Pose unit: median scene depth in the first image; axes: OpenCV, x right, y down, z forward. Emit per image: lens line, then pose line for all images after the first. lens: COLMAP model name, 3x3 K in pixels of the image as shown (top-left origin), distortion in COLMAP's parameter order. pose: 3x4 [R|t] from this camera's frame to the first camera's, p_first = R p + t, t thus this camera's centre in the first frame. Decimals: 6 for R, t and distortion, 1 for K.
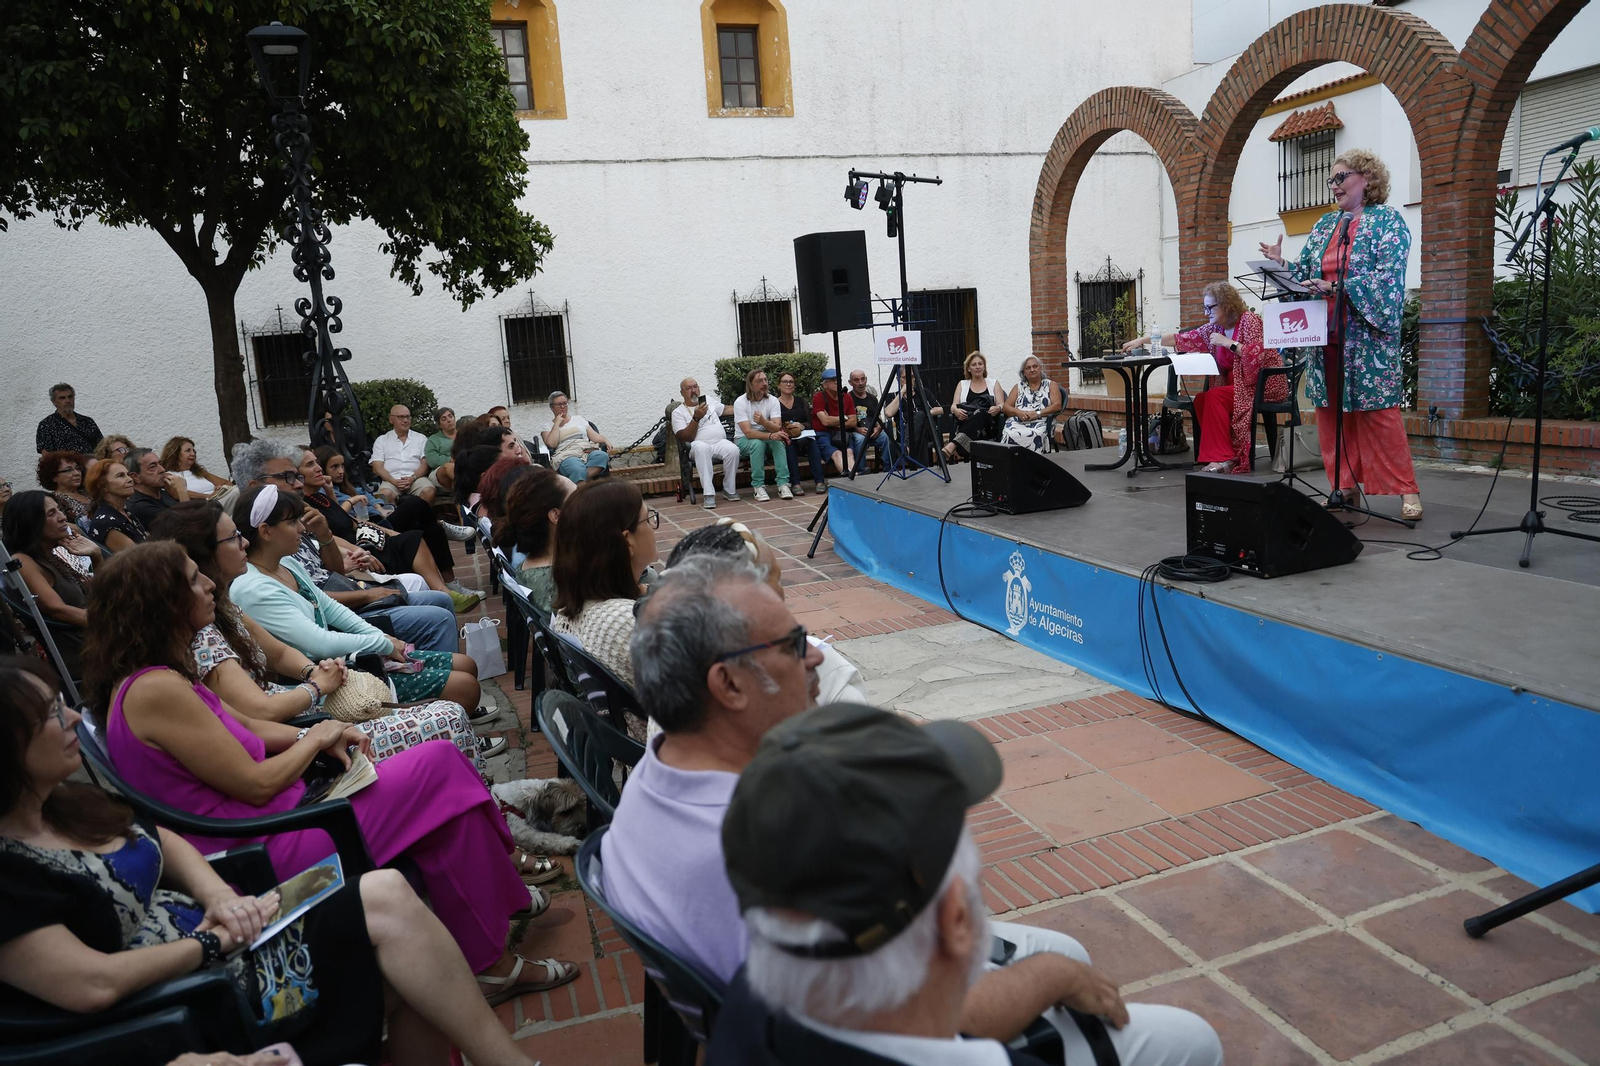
lens RADIAL K [[1098.7, 0, 800.0], [0, 1098.7, 533.0], [0, 0, 1]] dist [-0.084388, 0.058120]
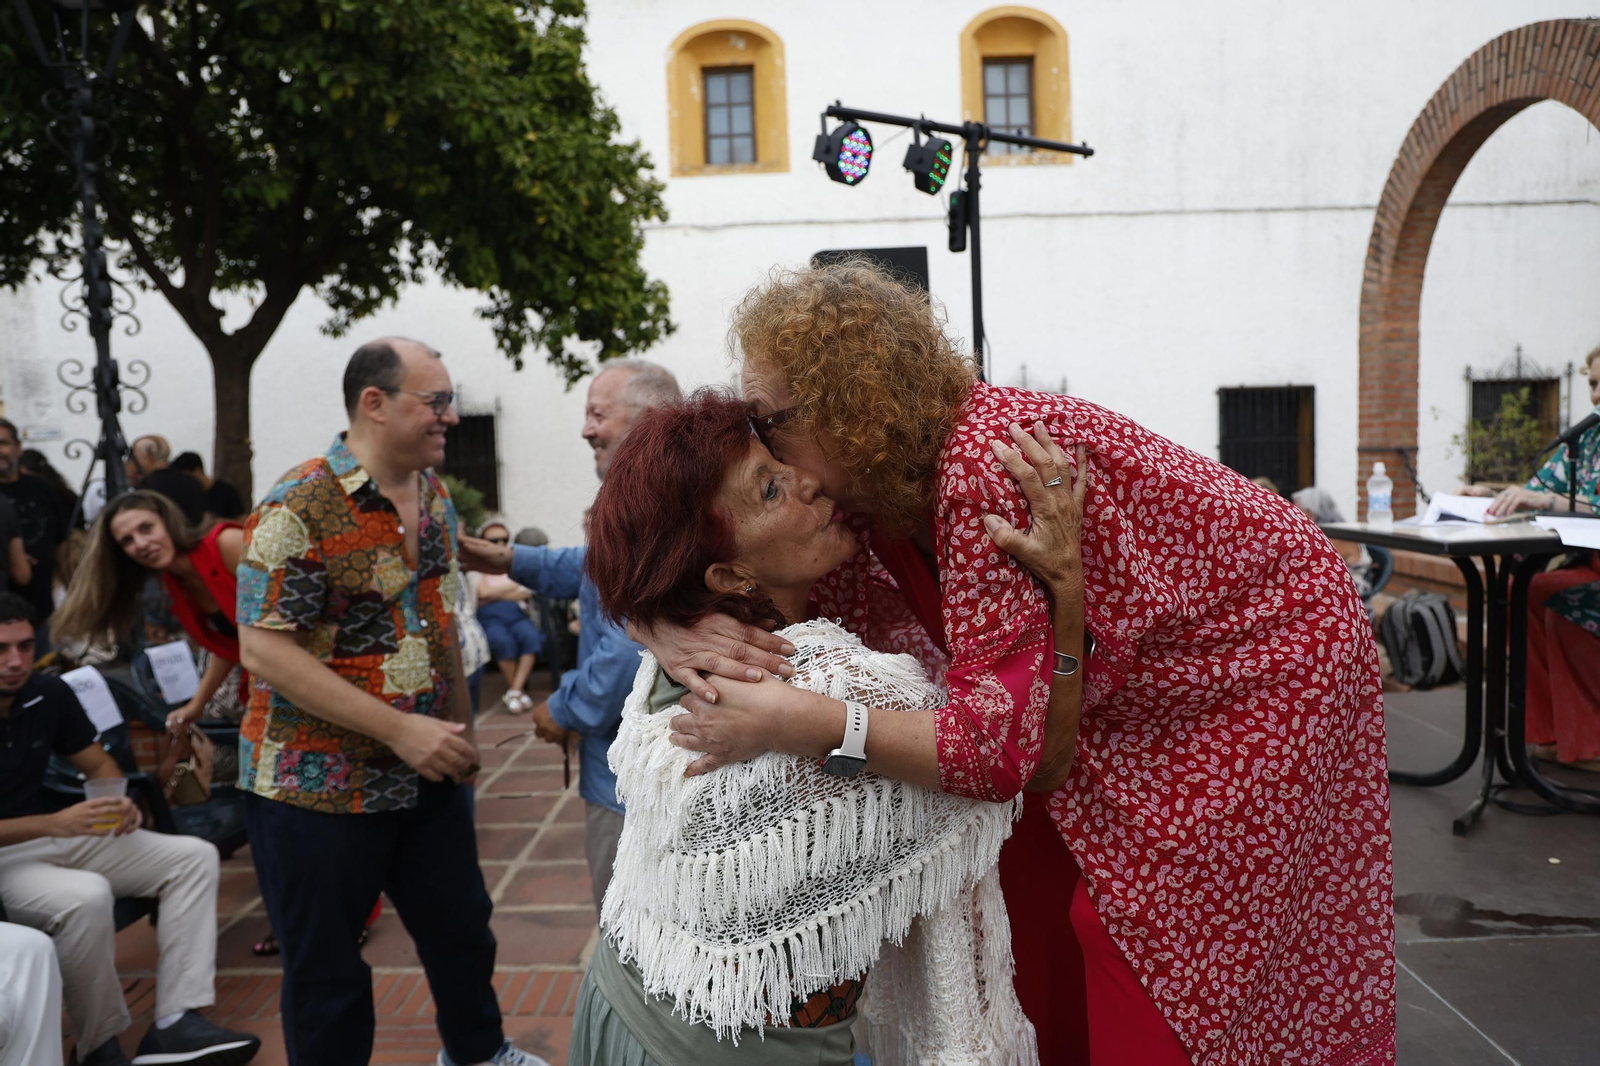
lens RADIAL K [[1098.7, 0, 800.0], [0, 1098.7, 533.0], [0, 0, 1]] dist [-0.084388, 0.058120]
pose [[0.945370, 0.062608, -0.319931, 0.113478], [-0.089734, 0.993450, -0.070748, -0.063982], [0.313407, 0.095592, 0.944796, 0.324272]]
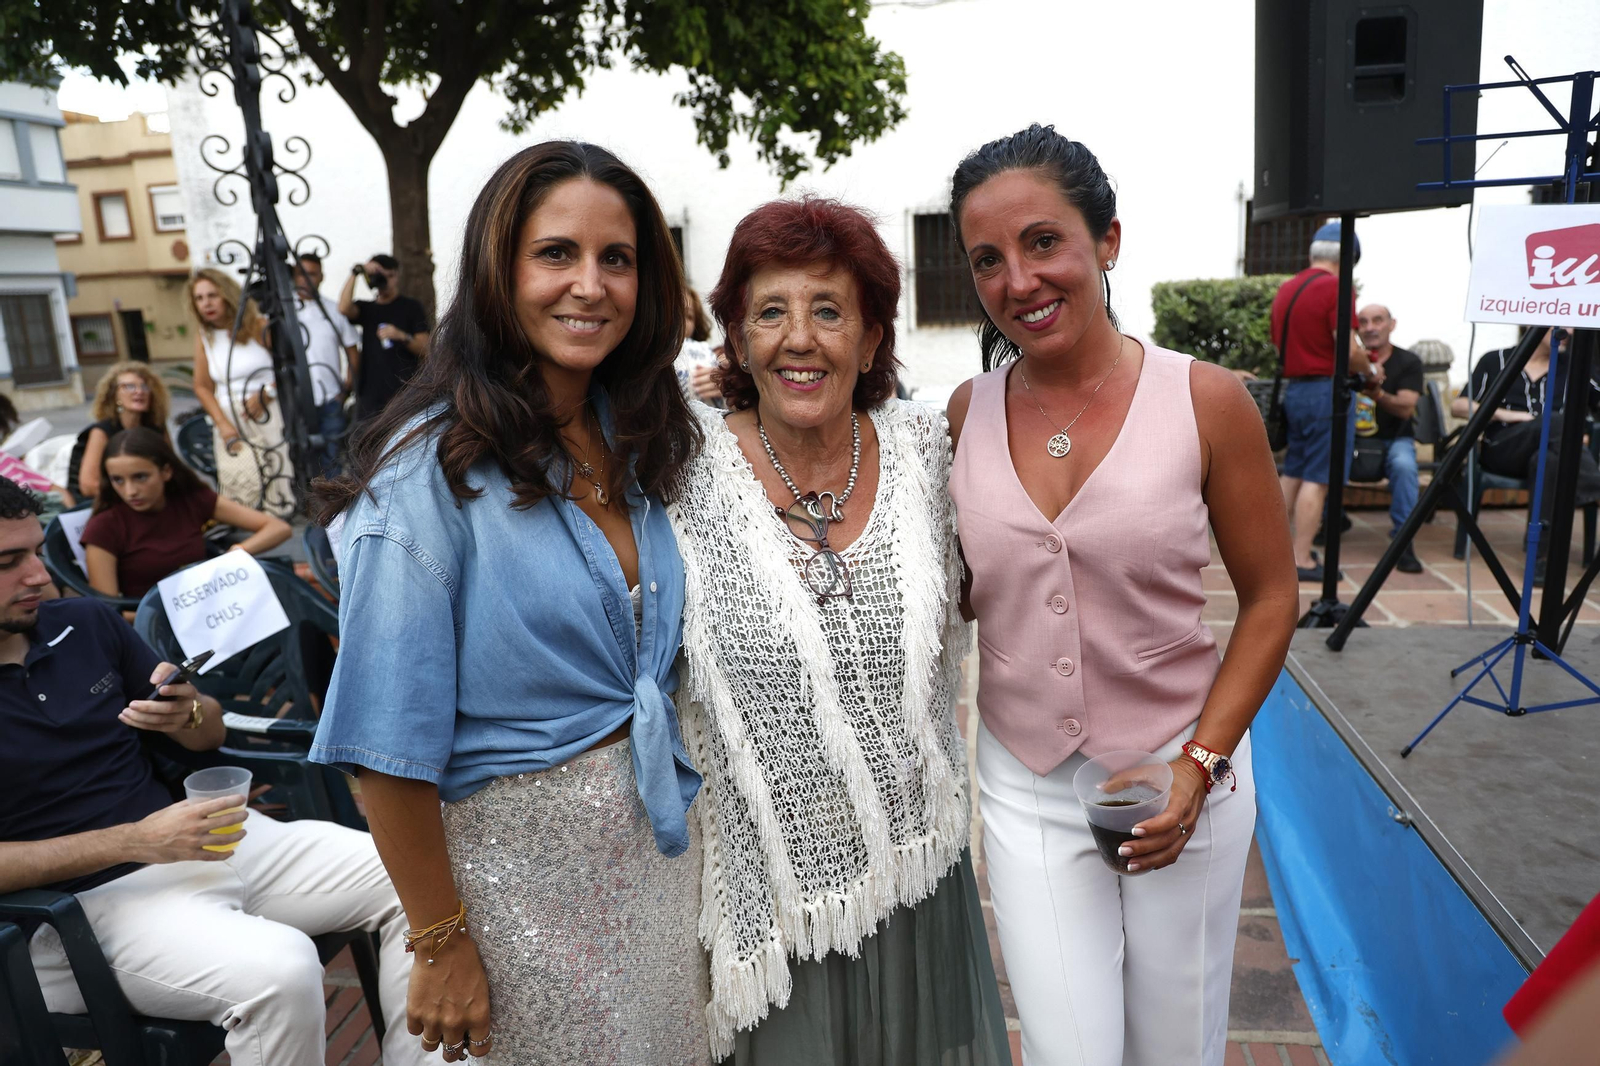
lens RADIAL K [[1098.7, 0, 800.0], [0, 1098.7, 533.0], [0, 0, 1]] dist [-0.084388, 0.058120]
pose [[0.888974, 0.136986, -0.436989, 0.026951], [-0.103761, 0.989648, 0.099150, -0.065428], [0.446047, -0.042800, 0.893986, 0.403528]]
